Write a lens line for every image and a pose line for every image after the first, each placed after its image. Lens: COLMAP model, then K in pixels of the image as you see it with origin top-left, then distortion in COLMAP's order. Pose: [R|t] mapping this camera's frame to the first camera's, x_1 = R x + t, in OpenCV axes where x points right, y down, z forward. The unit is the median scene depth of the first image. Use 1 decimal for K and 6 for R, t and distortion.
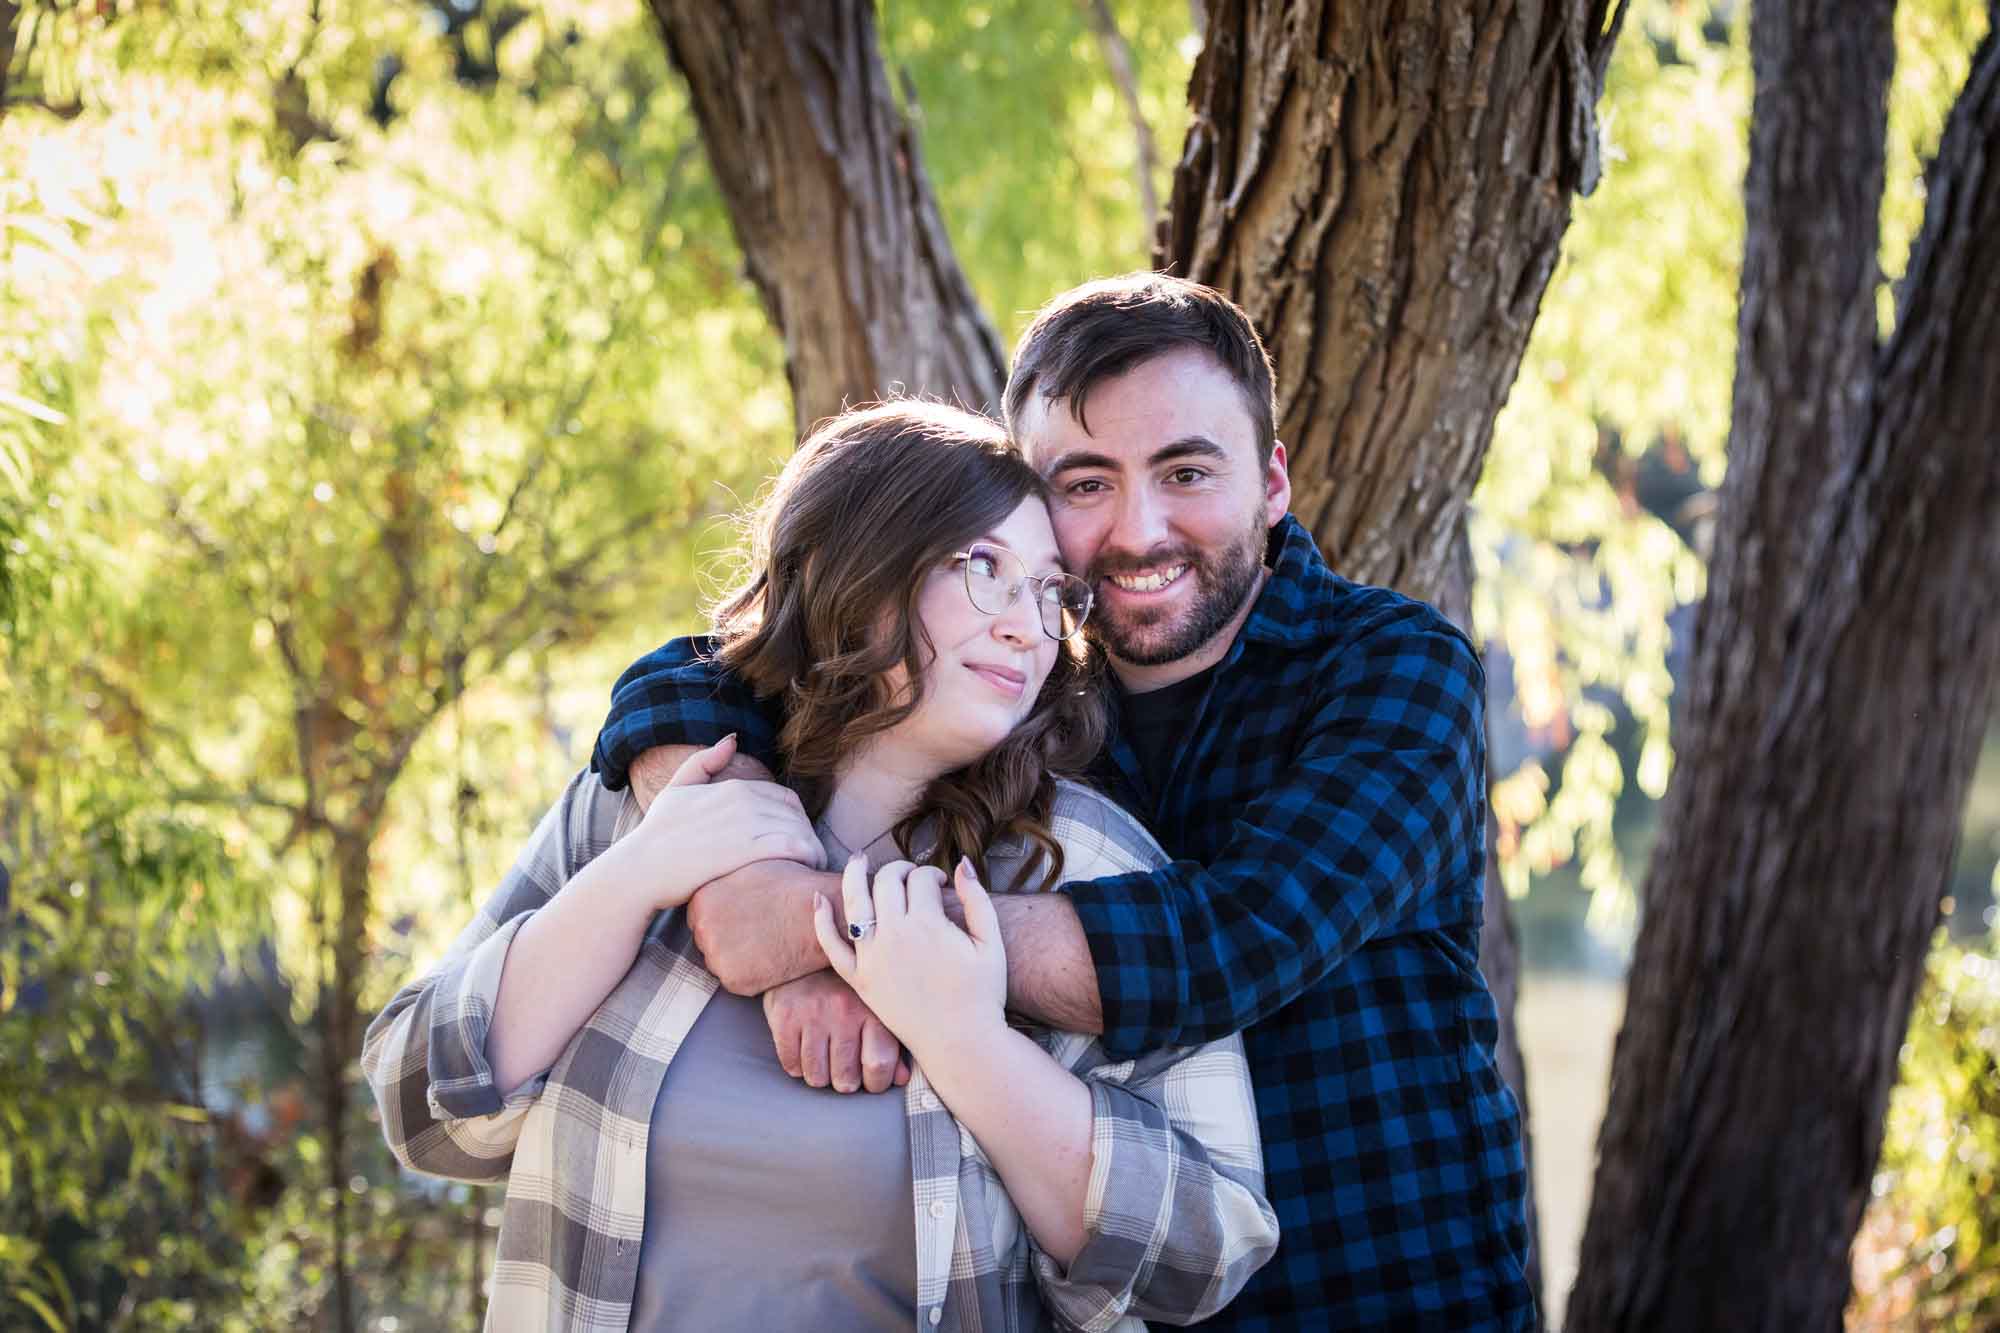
lens RADIAL K [[4009.1, 0, 1000.0], [0, 4009.1, 666.5], [0, 0, 1]] dist [-0.163267, 0.210796]
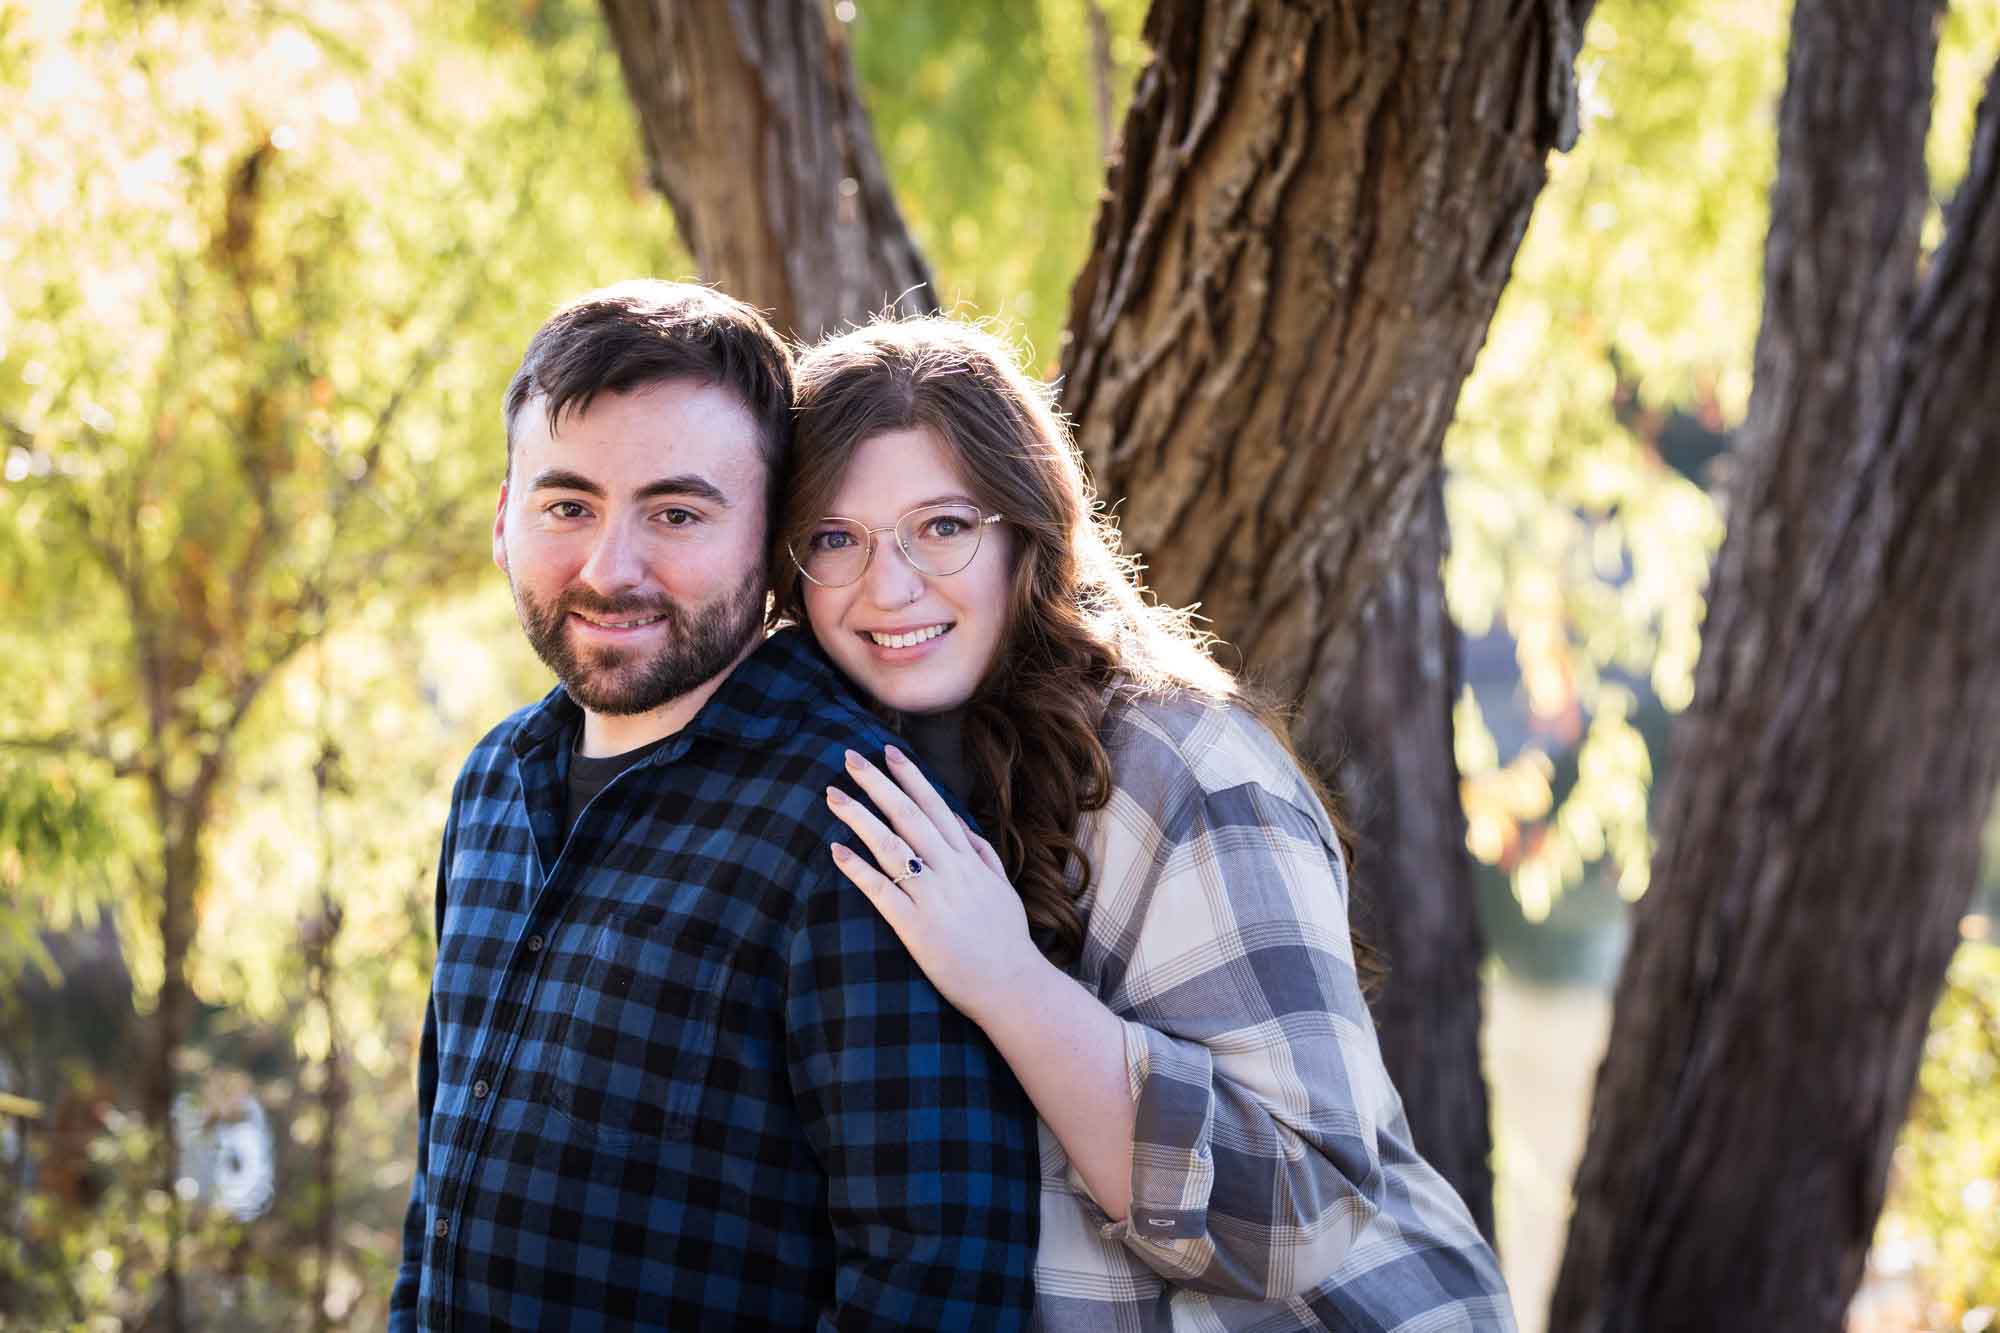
lens RADIAL K [[4898.7, 0, 1000.0], [0, 4898.7, 666.5], [0, 0, 1]] dist [-0.029597, -0.063461]
pose [[0.999292, 0.032966, 0.018109, -0.002583], [-0.033132, 0.999411, 0.008950, -0.003339], [-0.017804, -0.009543, 0.999796, -0.147994]]
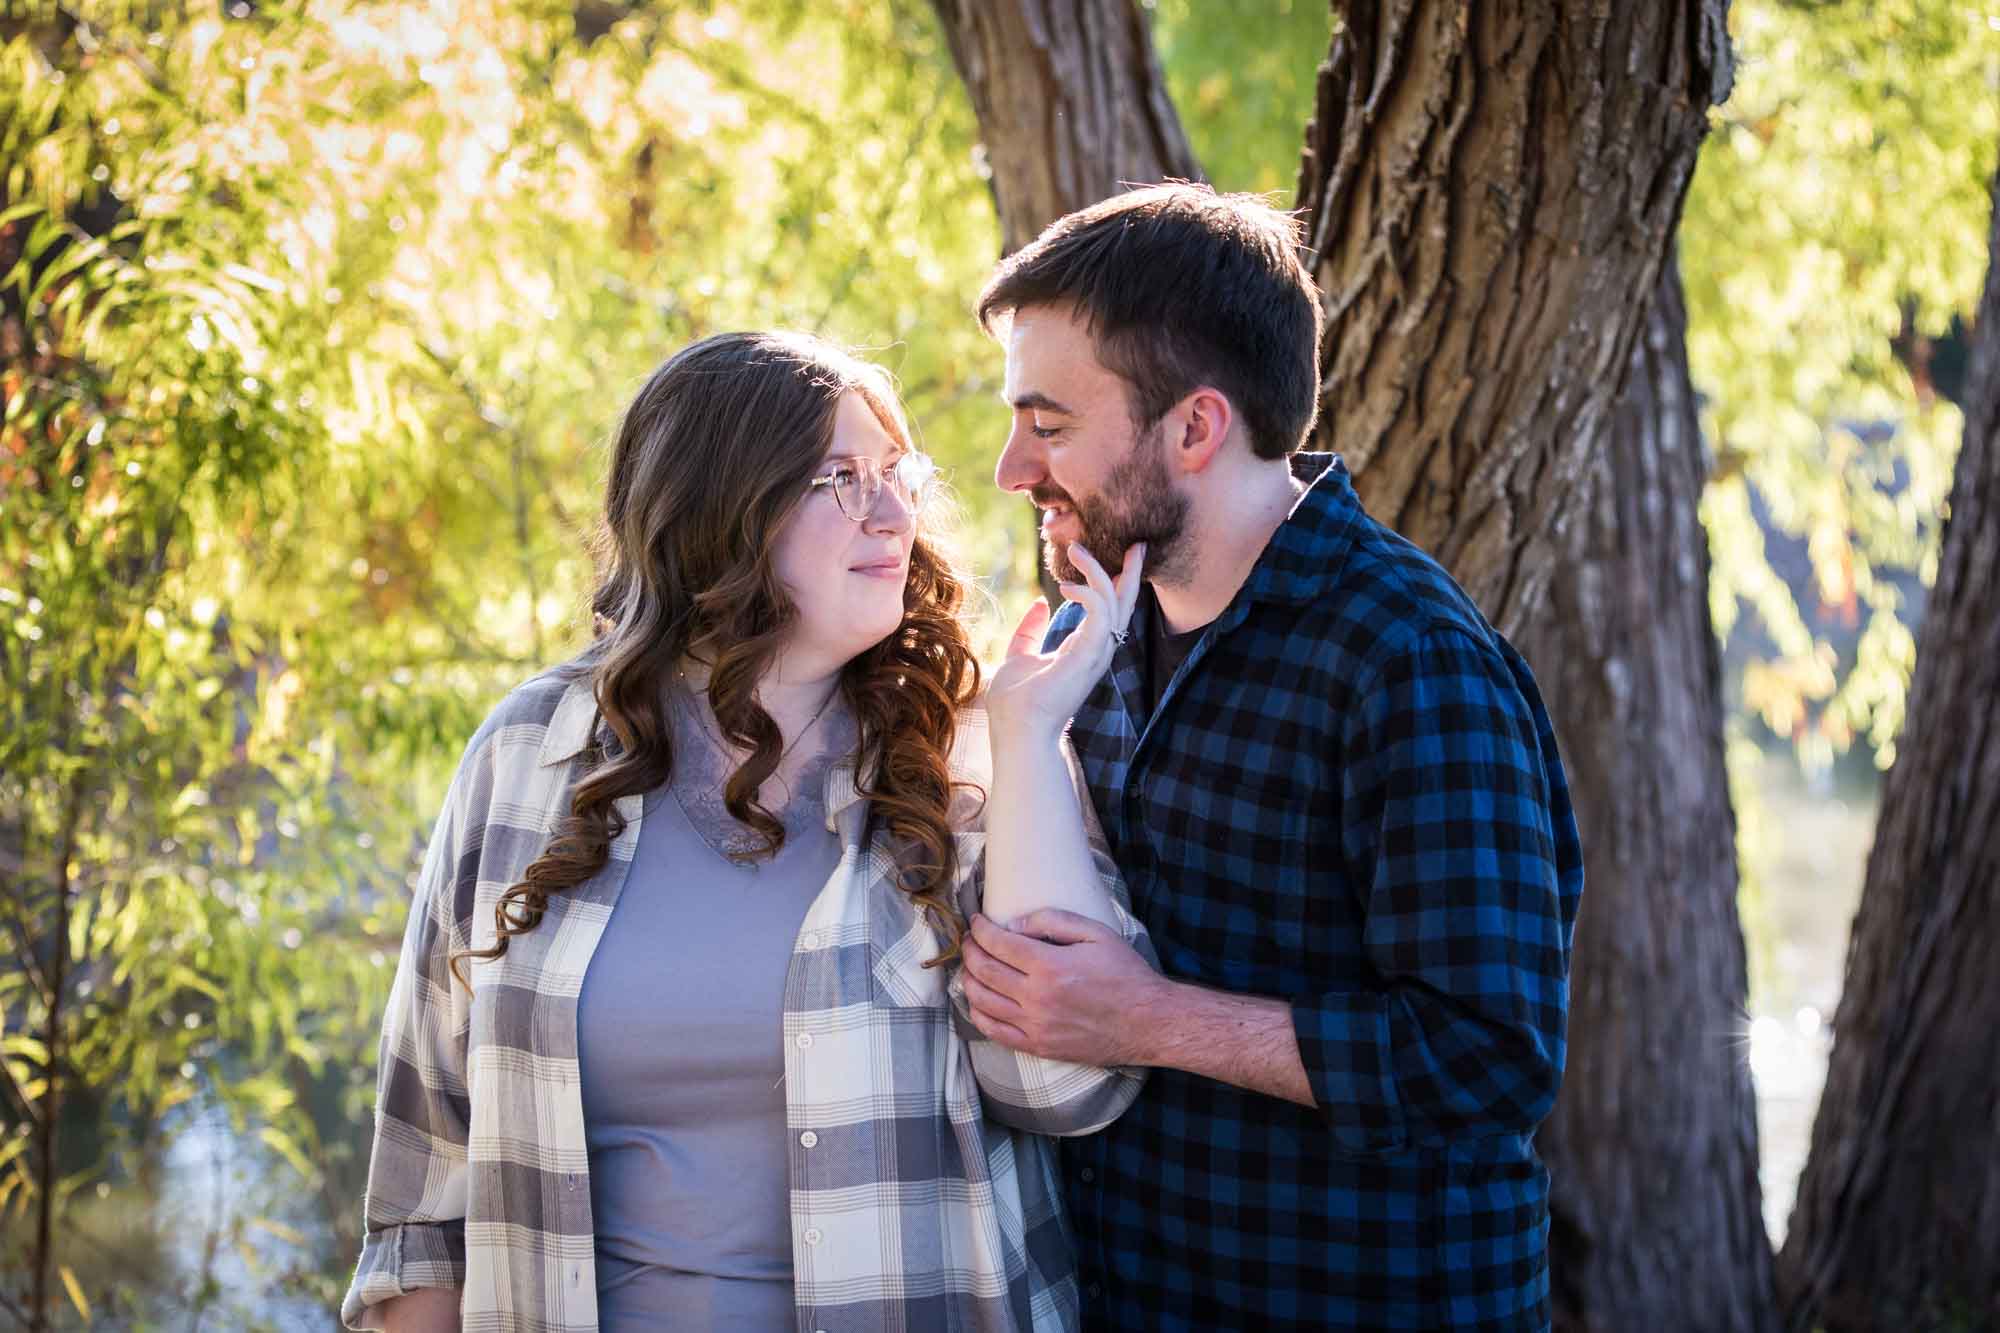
lens RADIAL K [[4009.1, 0, 1000.0], [0, 4009.1, 666.5], [0, 0, 1]] dist [-0.163267, 0.210796]
pose [[0.994073, 0.021142, -0.106639, 0.074241], [-0.017199, 0.999139, 0.037766, -0.009308], [0.107345, -0.035708, 0.993580, -0.035254]]
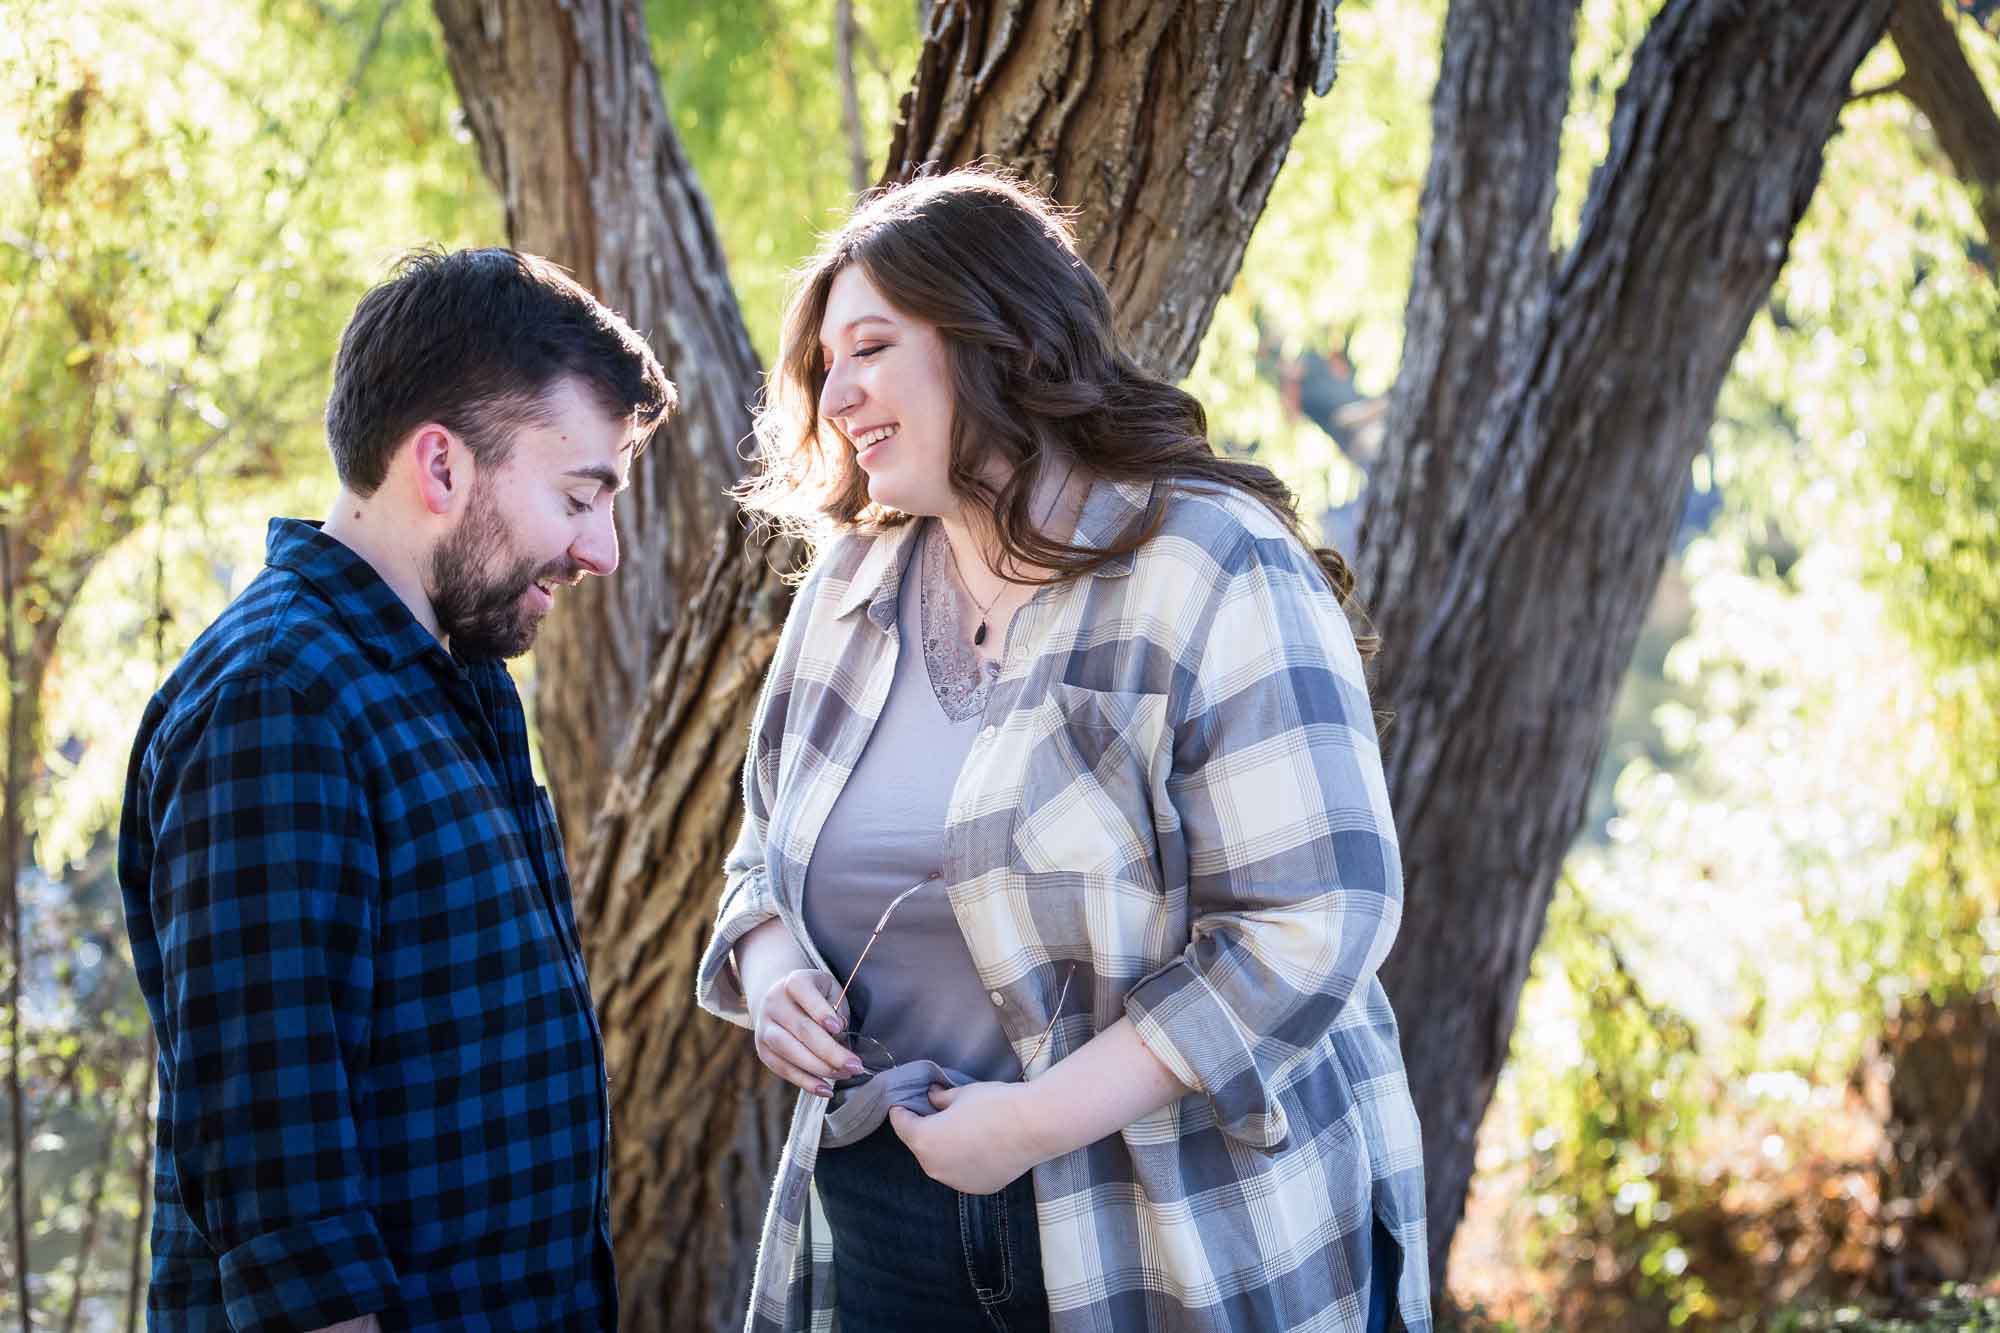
lens RADIAL K [[4009.1, 0, 1000.0], [0, 4009.1, 666.5], [0, 0, 1]] dist [-0.163267, 0.210796]
pose [[0.993478, 0.054245, 0.100291, -0.031069], [-0.057029, 0.998057, 0.025102, 0.008695], [-0.098735, -0.030658, 0.994641, -0.028443]]
